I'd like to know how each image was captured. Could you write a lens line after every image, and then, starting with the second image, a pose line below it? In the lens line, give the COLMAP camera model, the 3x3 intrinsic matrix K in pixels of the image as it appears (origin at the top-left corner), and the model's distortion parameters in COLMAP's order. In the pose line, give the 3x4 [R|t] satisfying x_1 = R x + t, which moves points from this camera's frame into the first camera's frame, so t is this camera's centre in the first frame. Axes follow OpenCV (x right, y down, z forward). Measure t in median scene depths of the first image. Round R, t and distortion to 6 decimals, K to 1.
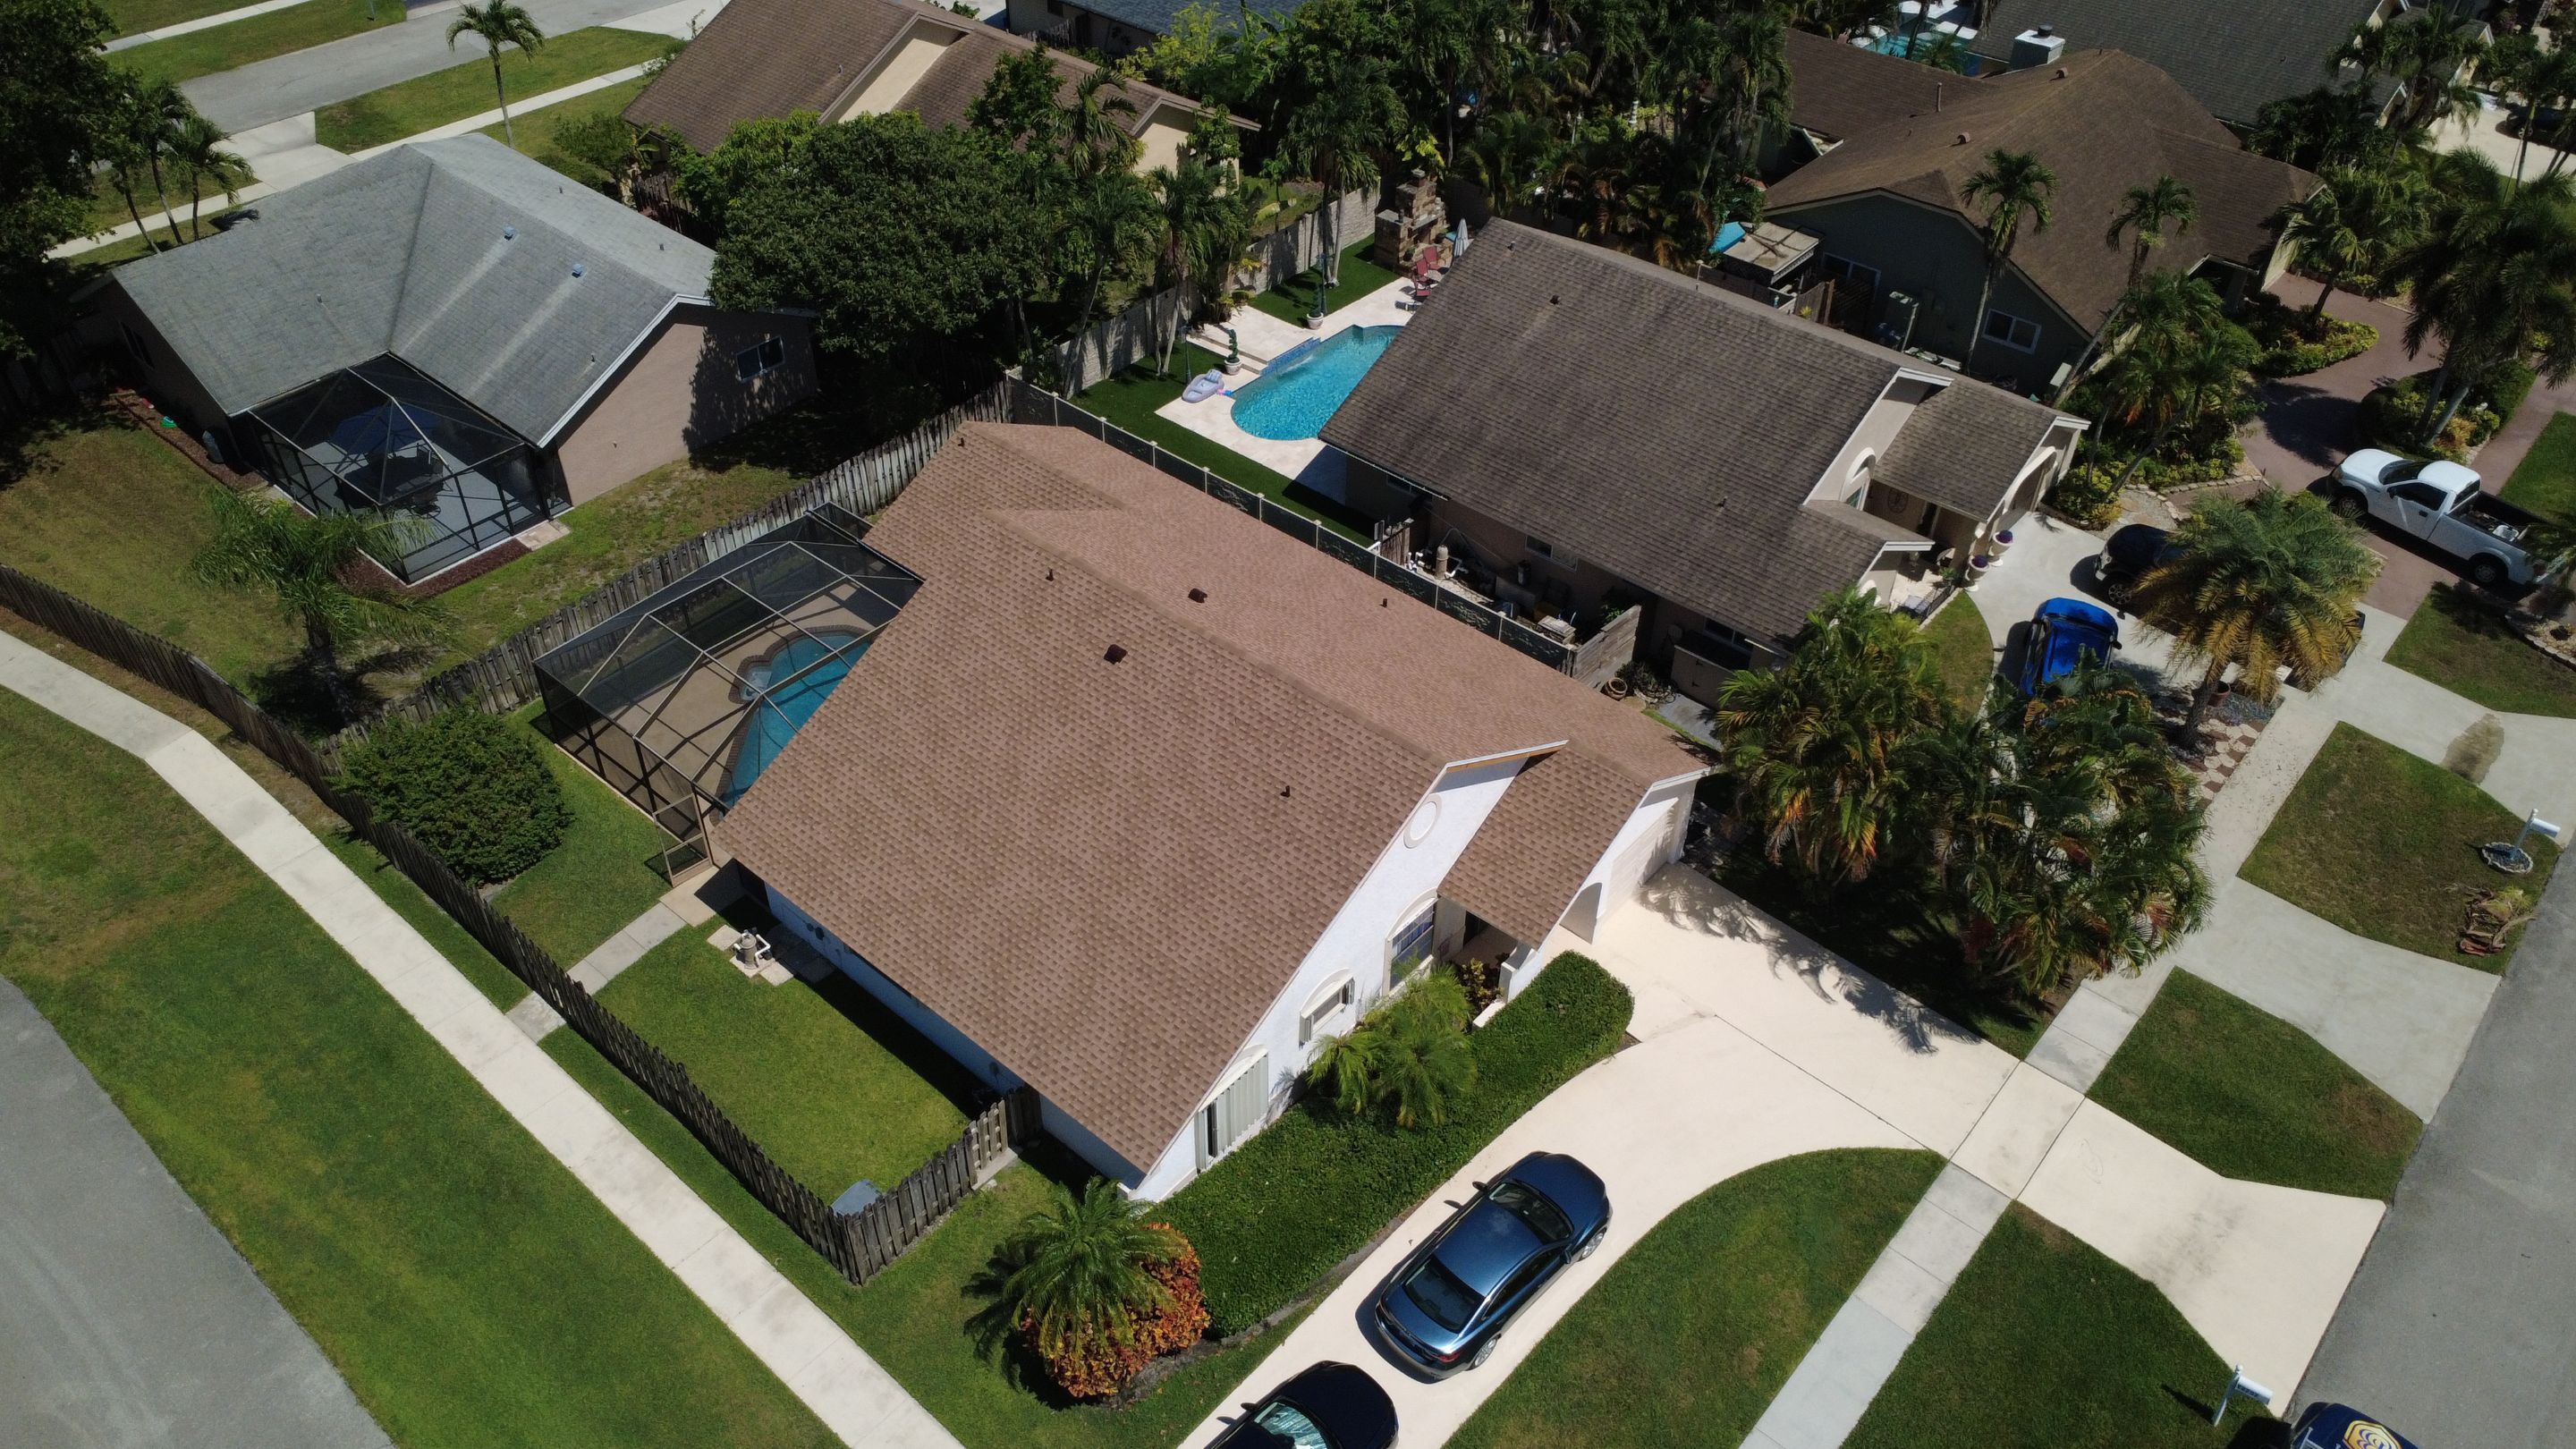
lens RADIAL K [[1864.9, 0, 1288.0], [0, 1864.9, 724.5], [0, 0, 1]] dist [0.003376, 0.002821]
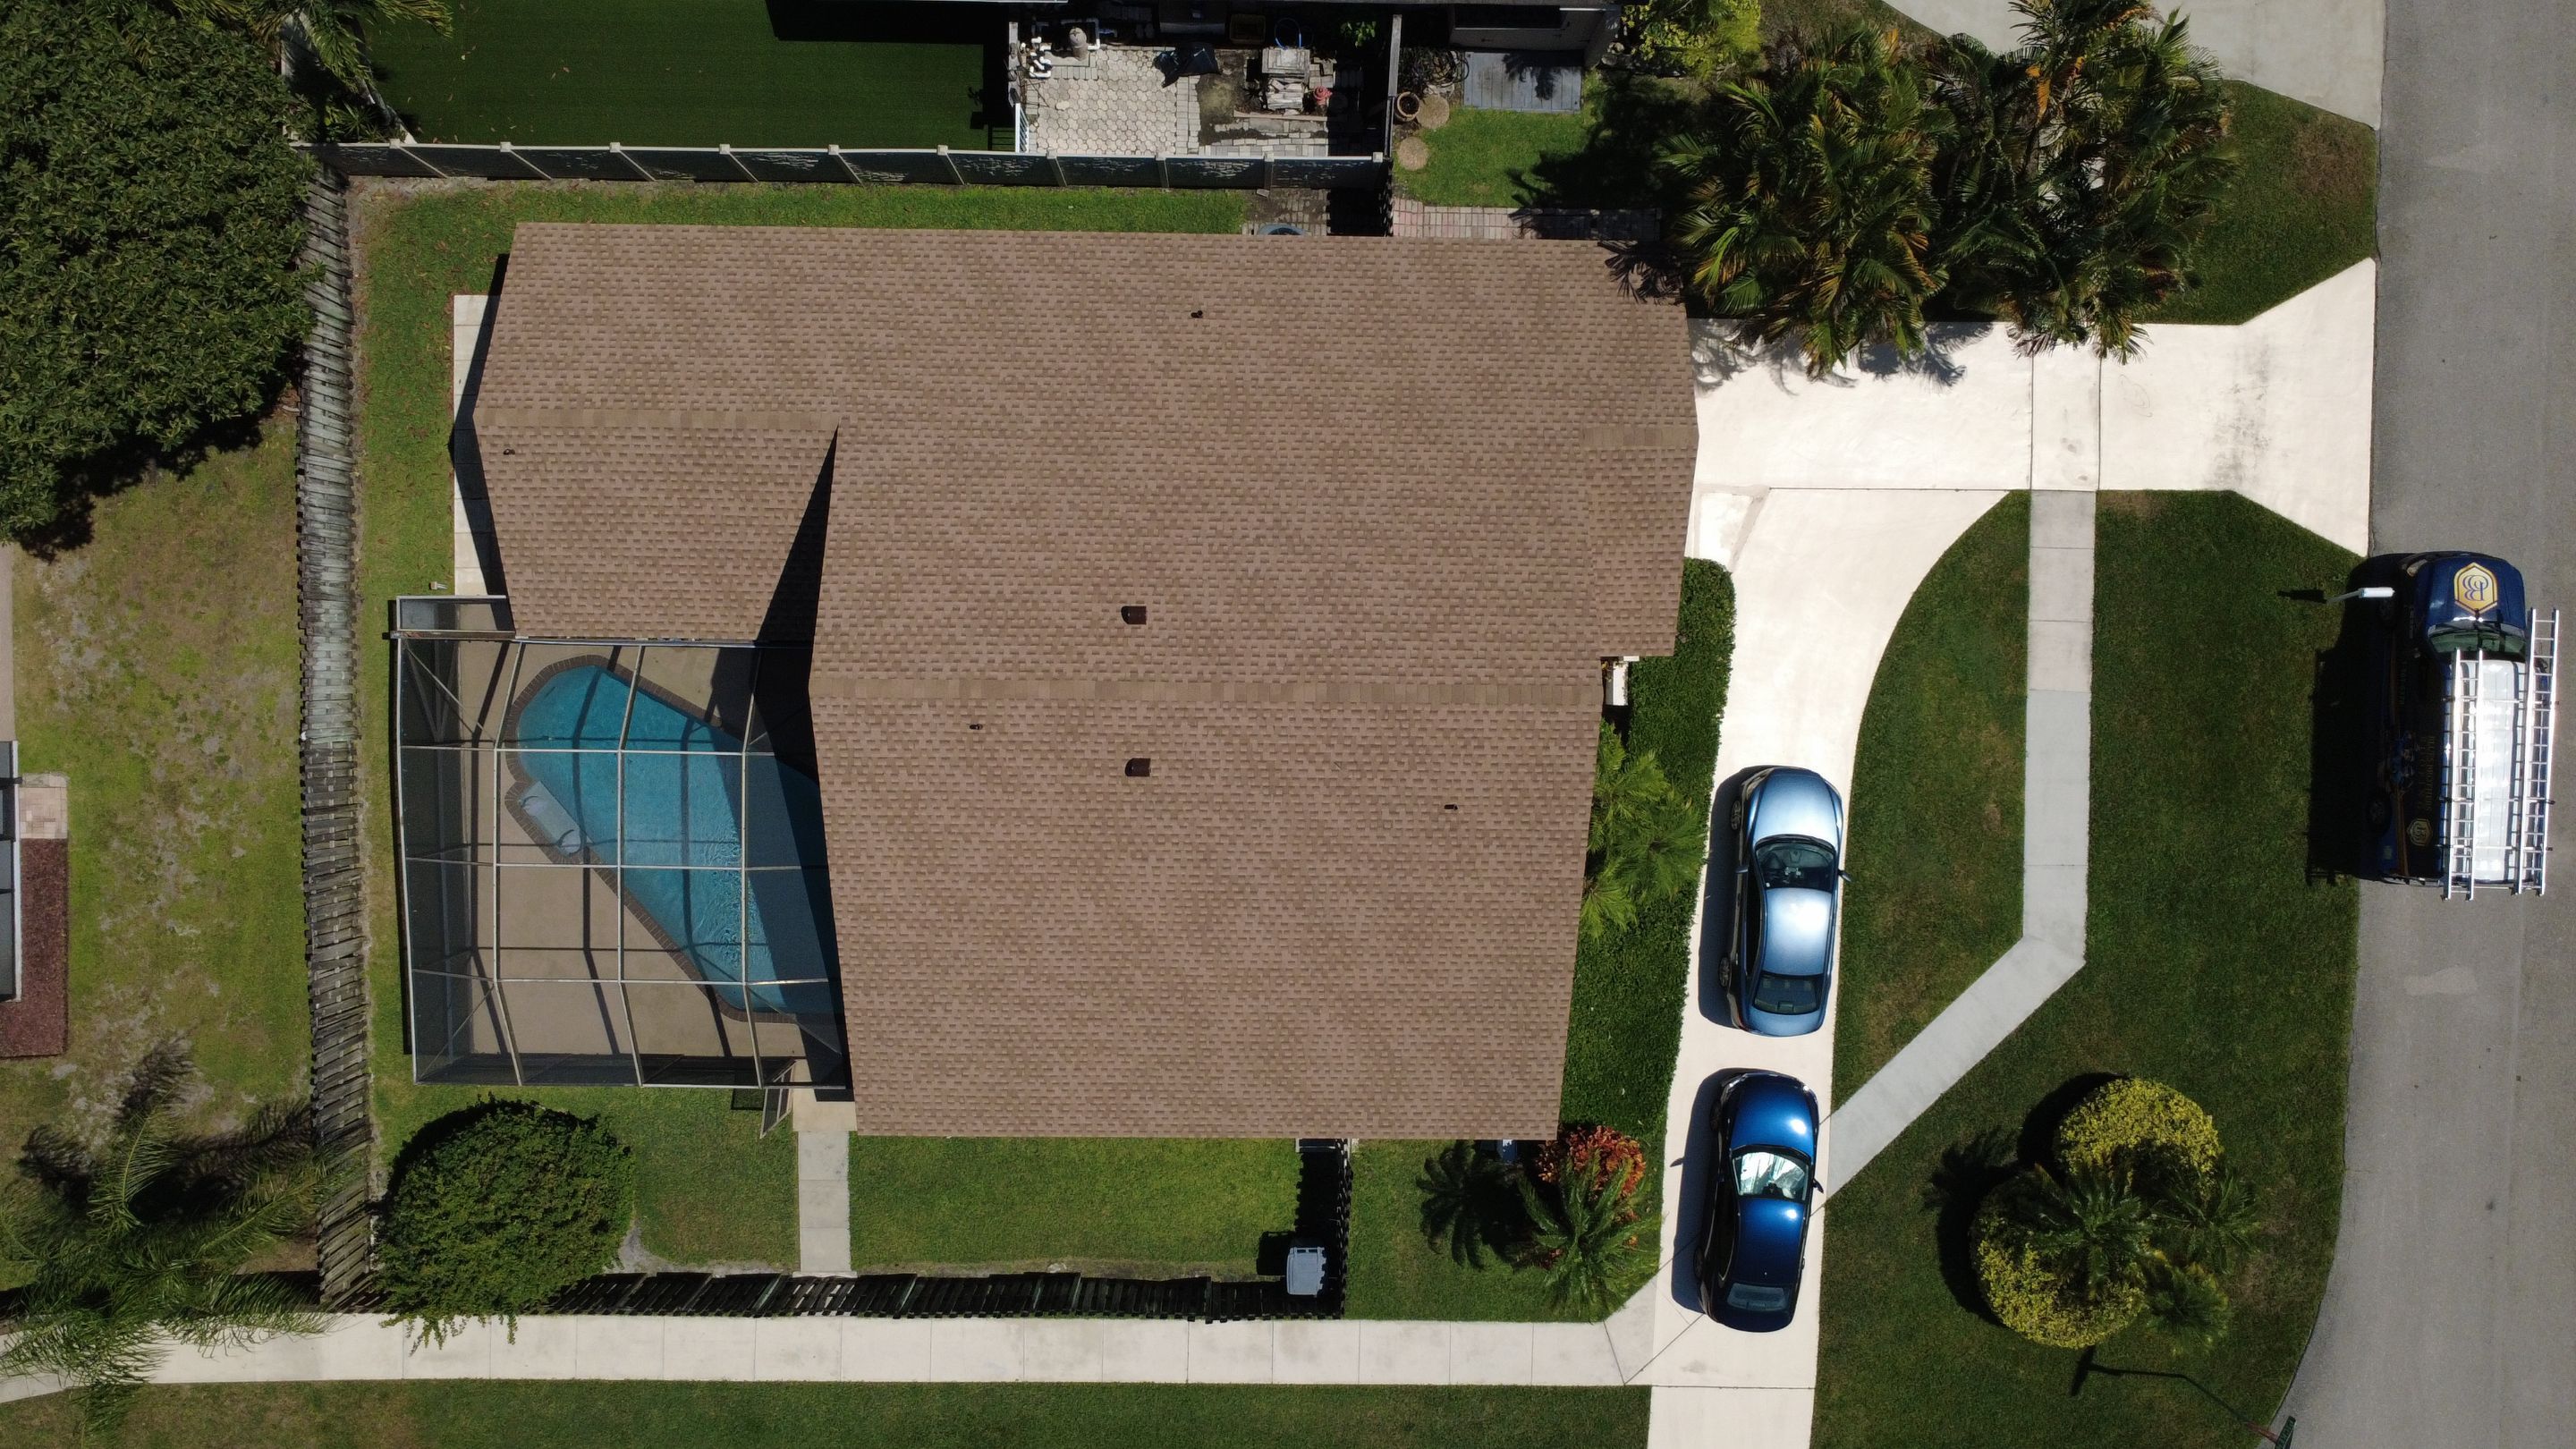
lens RADIAL K [[1864.9, 0, 1288.0], [0, 1864.9, 724.5], [0, 0, 1]] dist [0.003376, 0.002821]
pose [[0.760027, -0.649738, -0.014123, -0.016803], [0.410982, 0.463682, 0.784915, -0.535143], [-0.503441, -0.602361, 0.619442, 0.398123]]
